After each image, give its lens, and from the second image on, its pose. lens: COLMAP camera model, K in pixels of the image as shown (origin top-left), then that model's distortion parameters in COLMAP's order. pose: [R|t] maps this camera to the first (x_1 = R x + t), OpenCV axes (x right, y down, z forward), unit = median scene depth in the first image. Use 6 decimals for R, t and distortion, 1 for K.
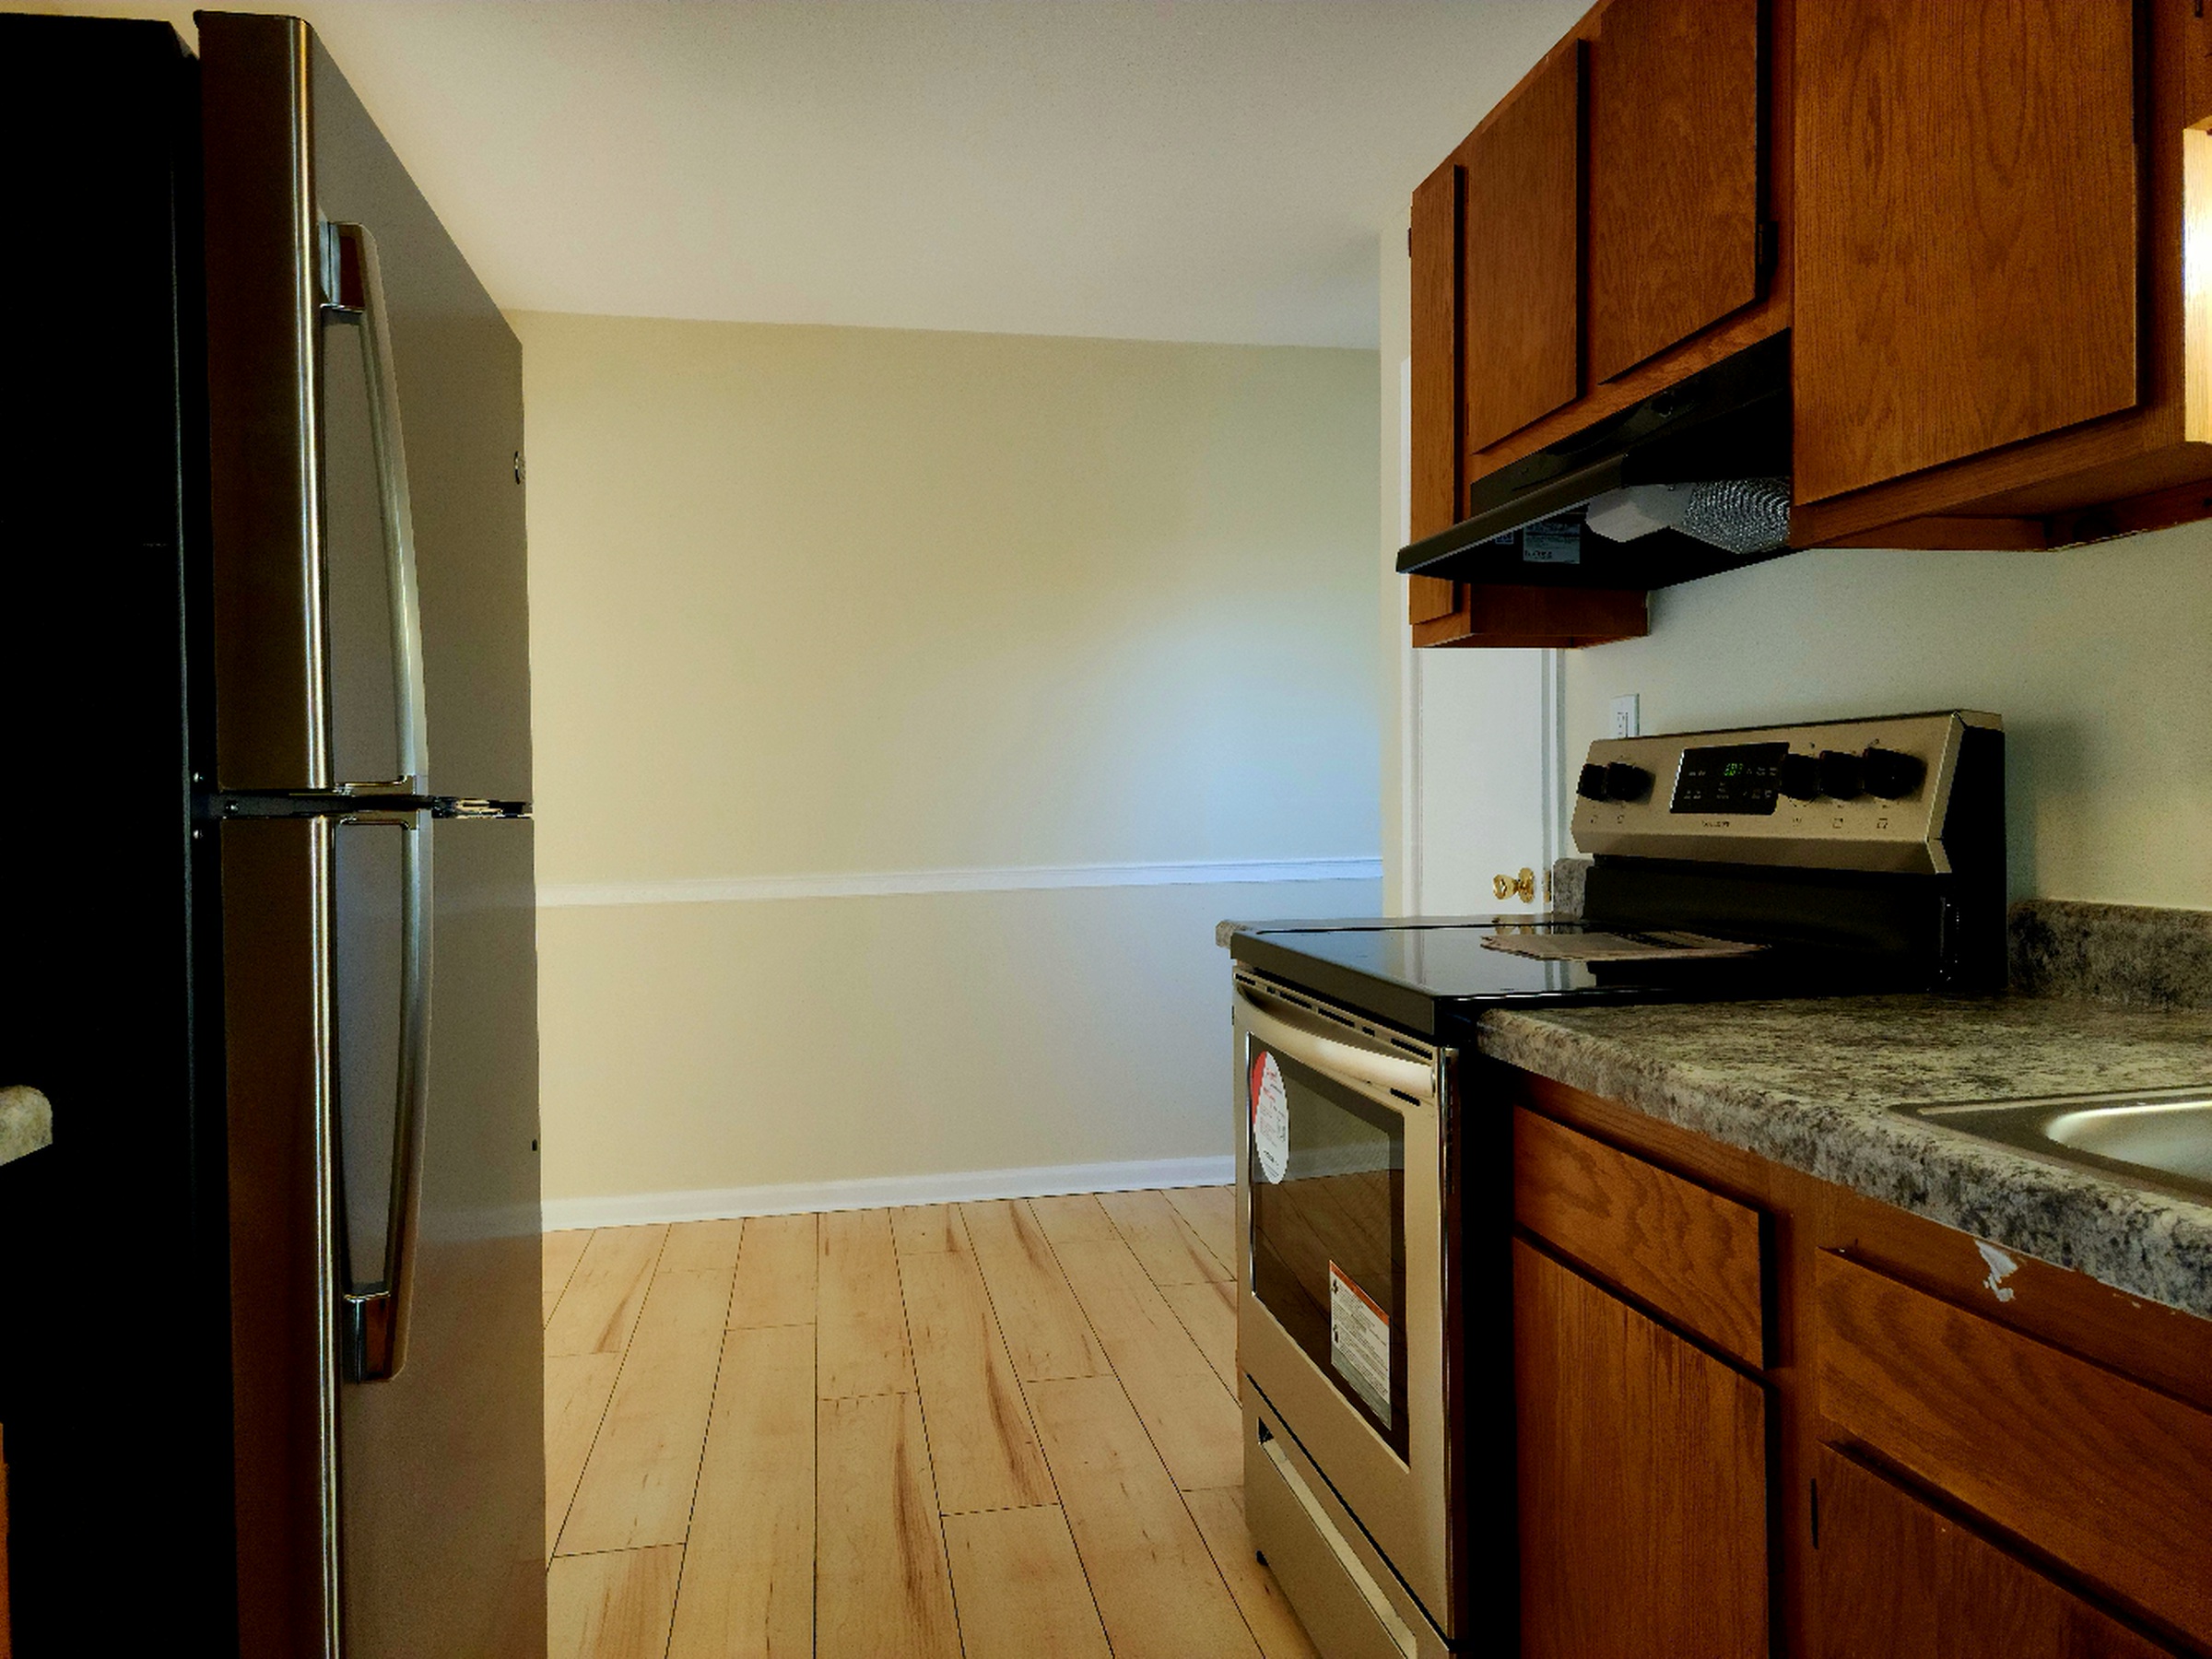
lens RADIAL K [[1488.5, 0, 1106.0], [0, 1488.5, 829.5], [0, 0, 1]] dist [0.042735, 0.000713]
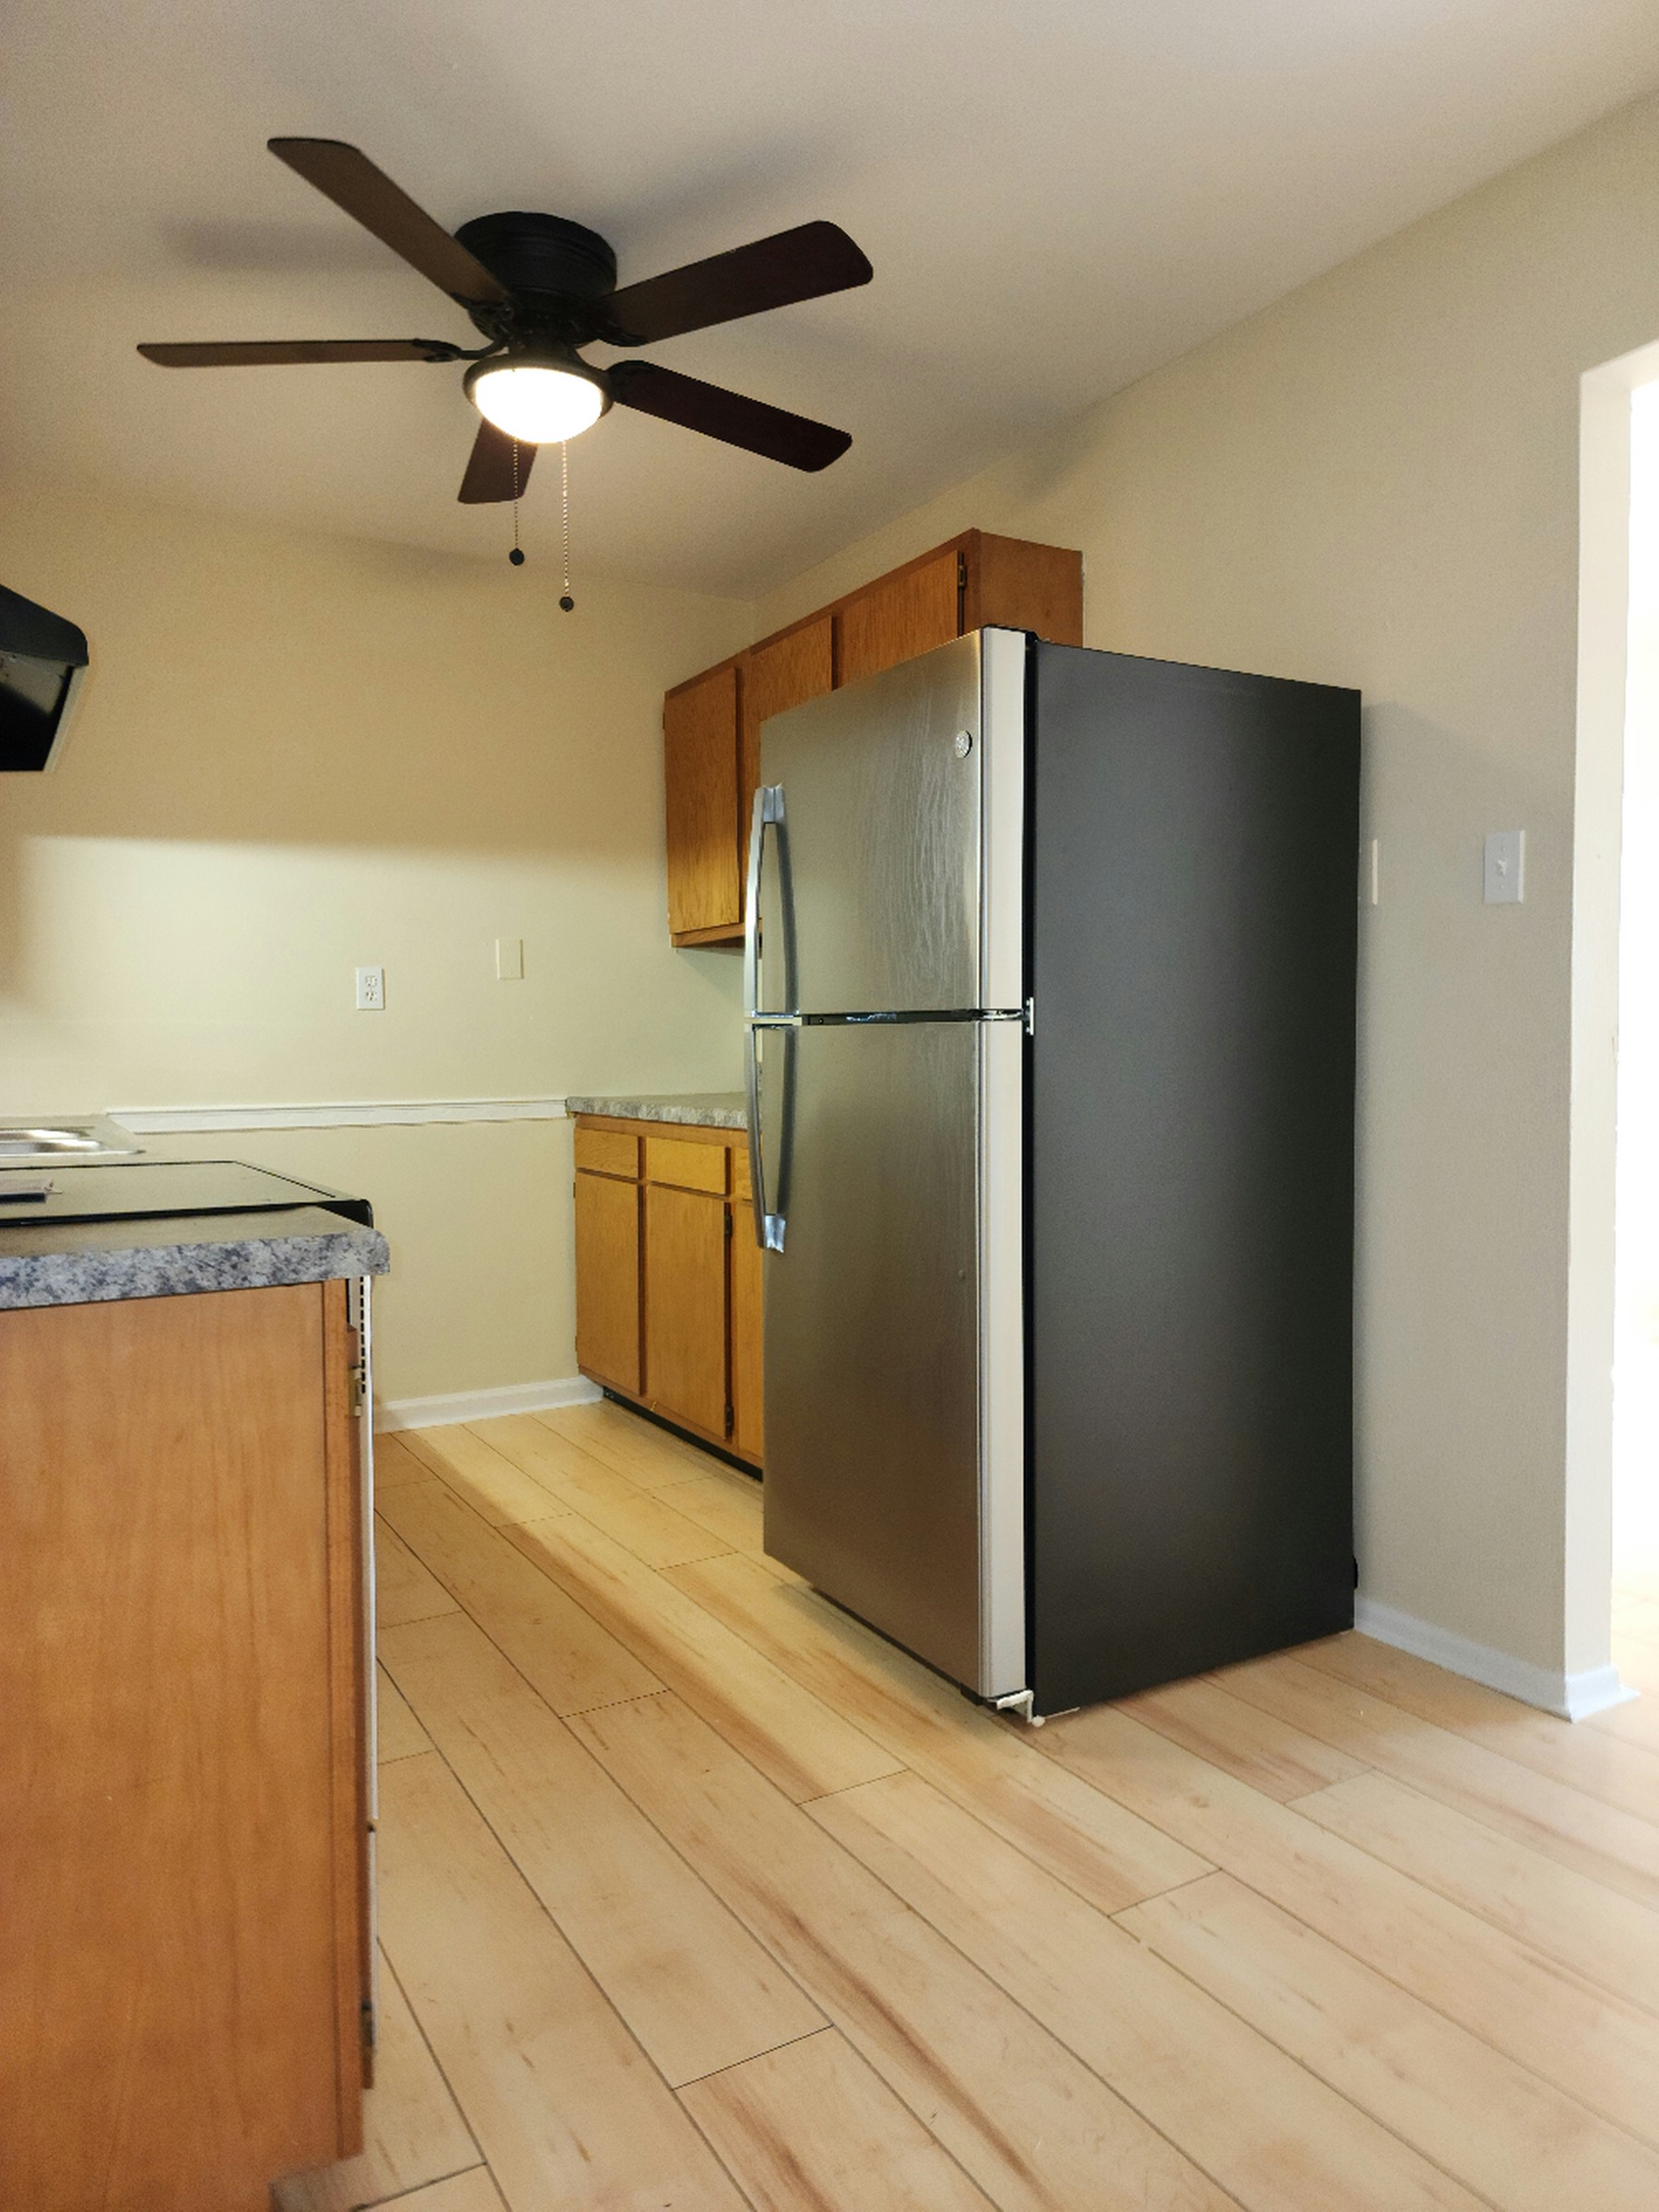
lens RADIAL K [[1488.5, 0, 829.5], [0, 1488.5, 1106.0], [0, 0, 1]] dist [0.042735, 0.000713]
pose [[-0.942130, 0.043466, -0.332419, 0.118695], [0.023272, 0.997647, 0.064491, -0.013486], [0.334439, 0.053023, -0.940924, 1.834107]]
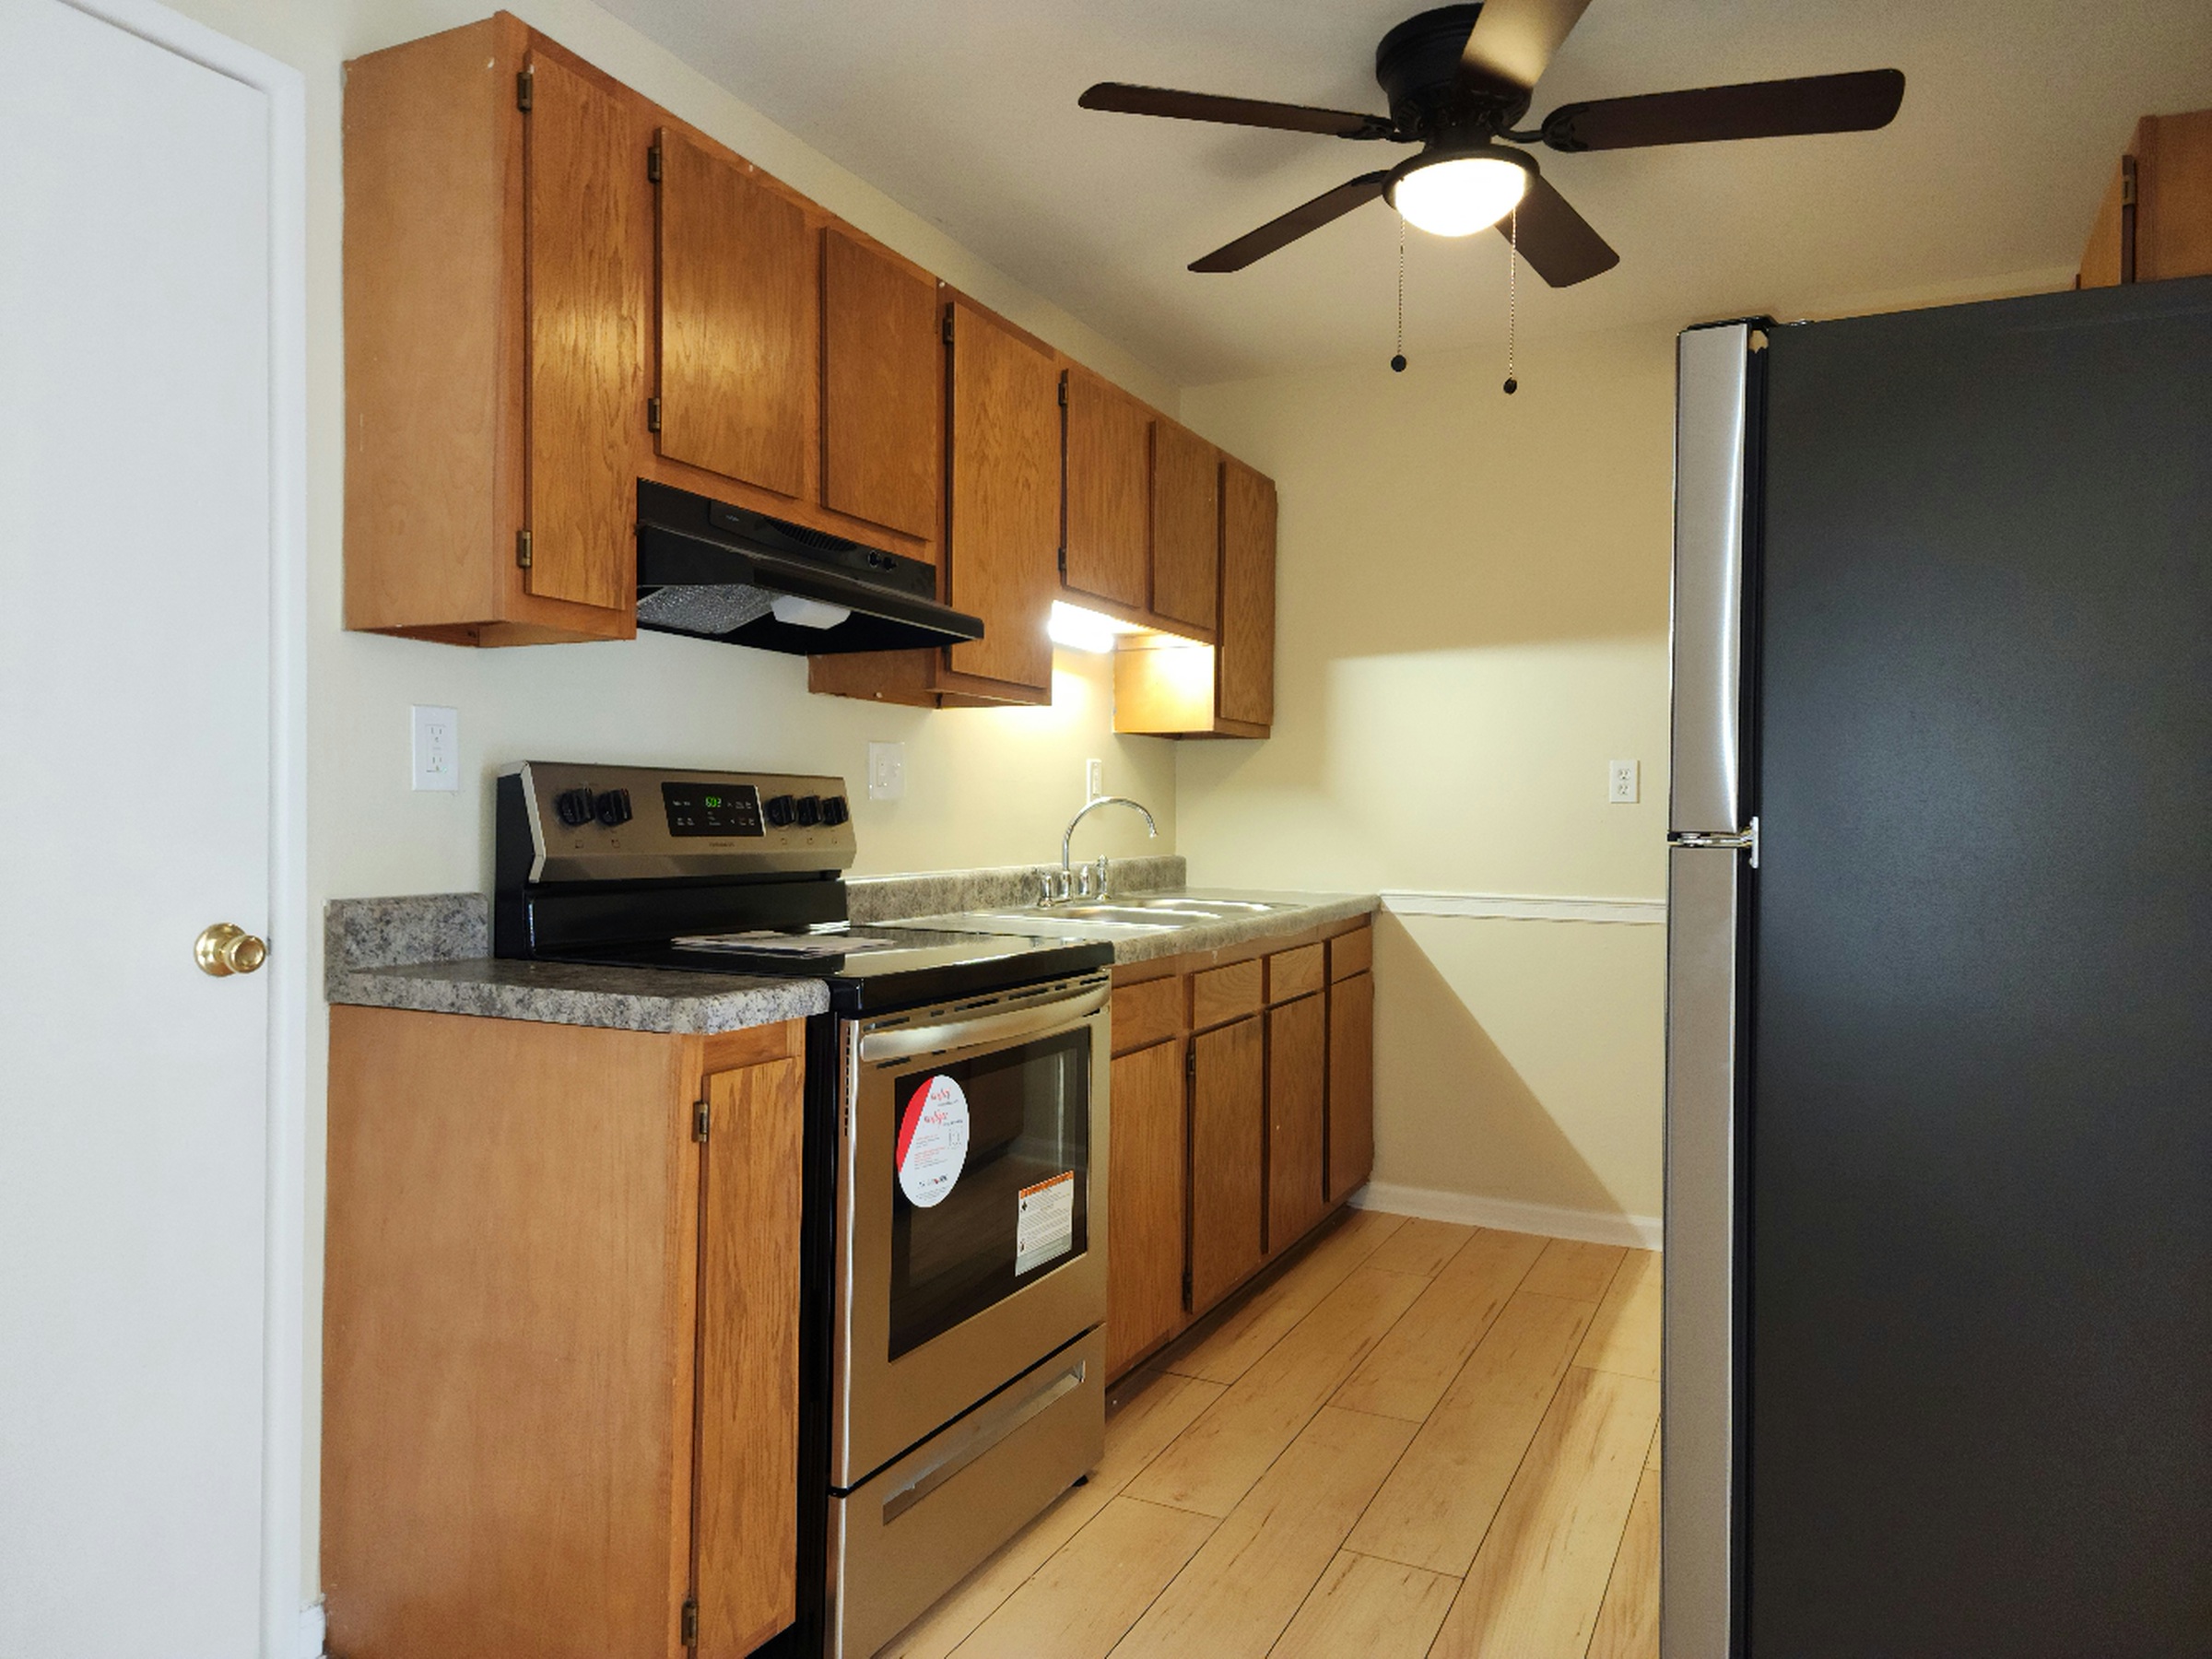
lens RADIAL K [[1484.4, 0, 1106.0], [0, 1484.4, 829.5], [0, 0, 1]] dist [0.070732, 0.000384]
pose [[-0.800409, 0.003479, 0.599444, -0.574634], [0.013398, 0.999837, 0.012087, -0.026019], [-0.599304, 0.017706, -0.800326, 1.703391]]
